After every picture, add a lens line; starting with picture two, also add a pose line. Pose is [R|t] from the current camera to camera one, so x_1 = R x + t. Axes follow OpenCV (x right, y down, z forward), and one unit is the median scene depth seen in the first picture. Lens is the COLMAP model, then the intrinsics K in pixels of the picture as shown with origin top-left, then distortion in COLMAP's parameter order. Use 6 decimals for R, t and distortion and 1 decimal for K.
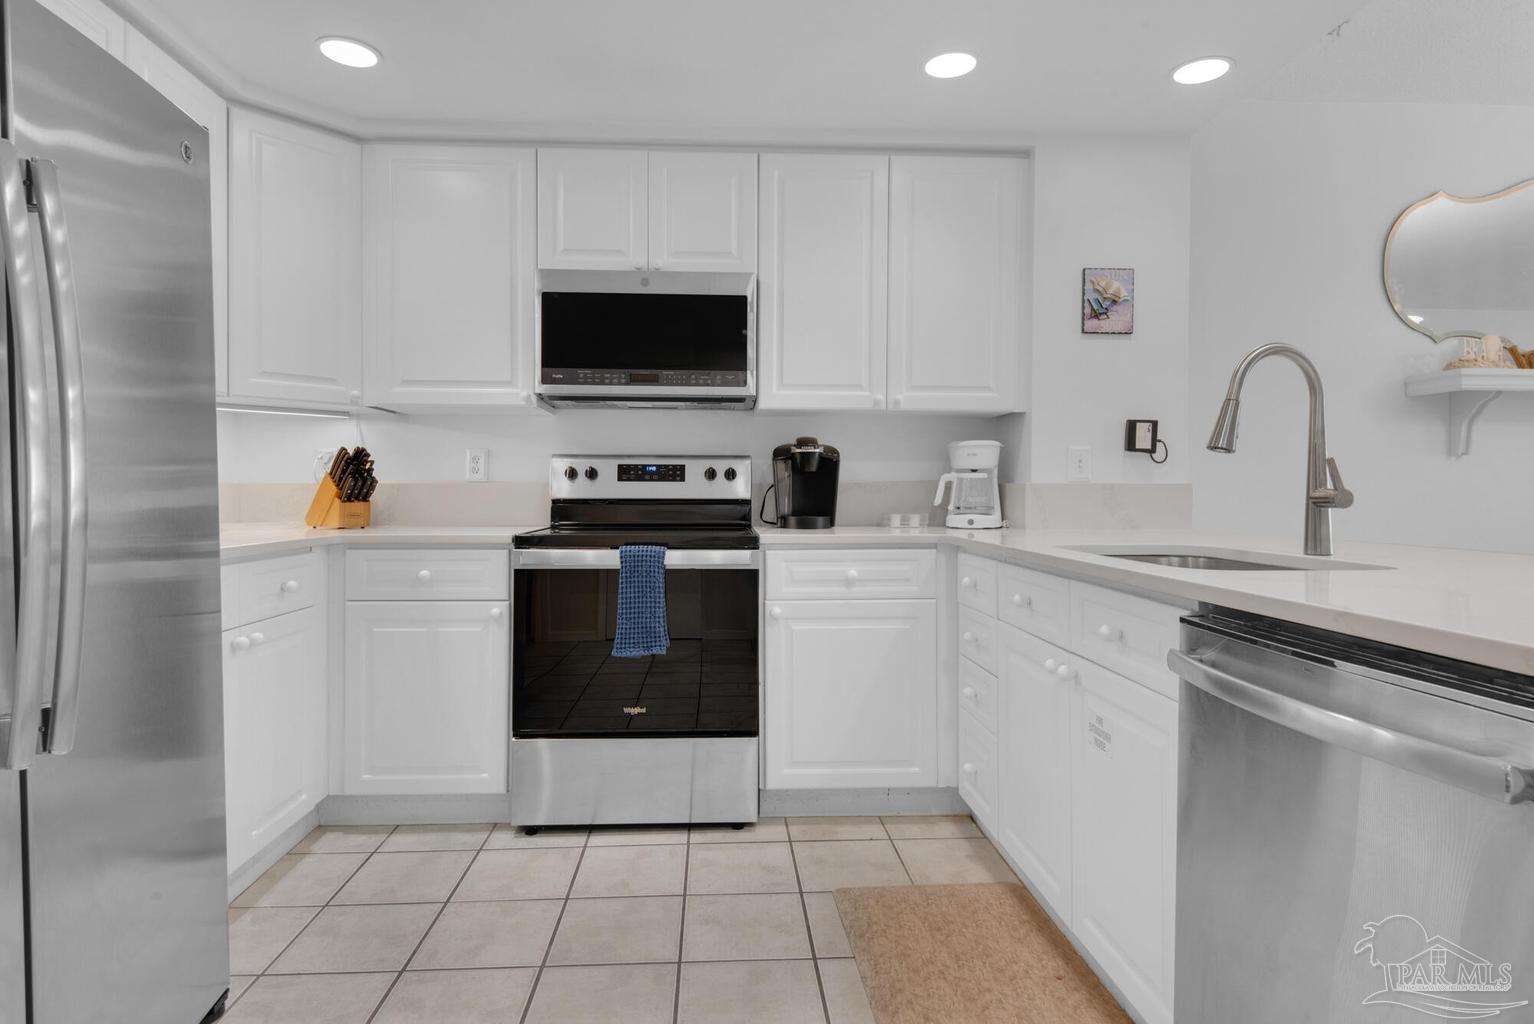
lens RADIAL K [[817.5, 0, 762.8], [0, 817.5, 493.3], [0, 0, 1]] dist [0.031066, -0.022844]
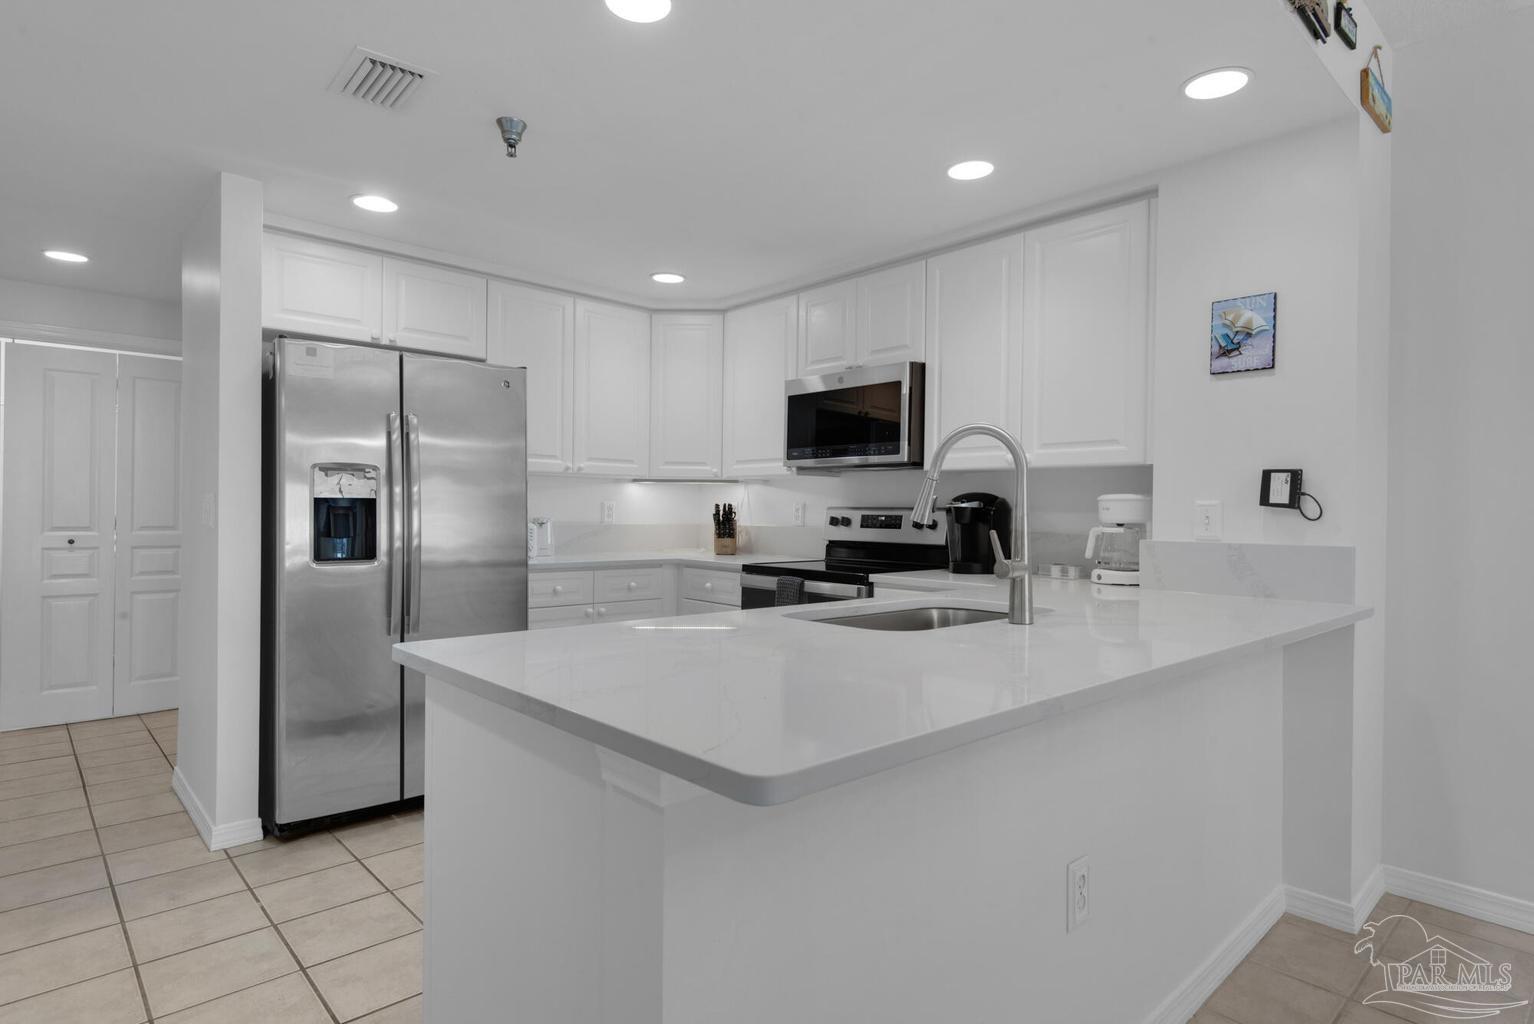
lens RADIAL K [[812.5, 0, 767.0], [0, 812.5, 512.0], [0, 0, 1]] dist [0.003886, 0.000434]
pose [[0.642708, 0.005548, -0.766091, 0.757543], [-0.015426, 0.999865, -0.005701, -0.032302], [0.765956, 0.015482, 0.642707, 0.060215]]
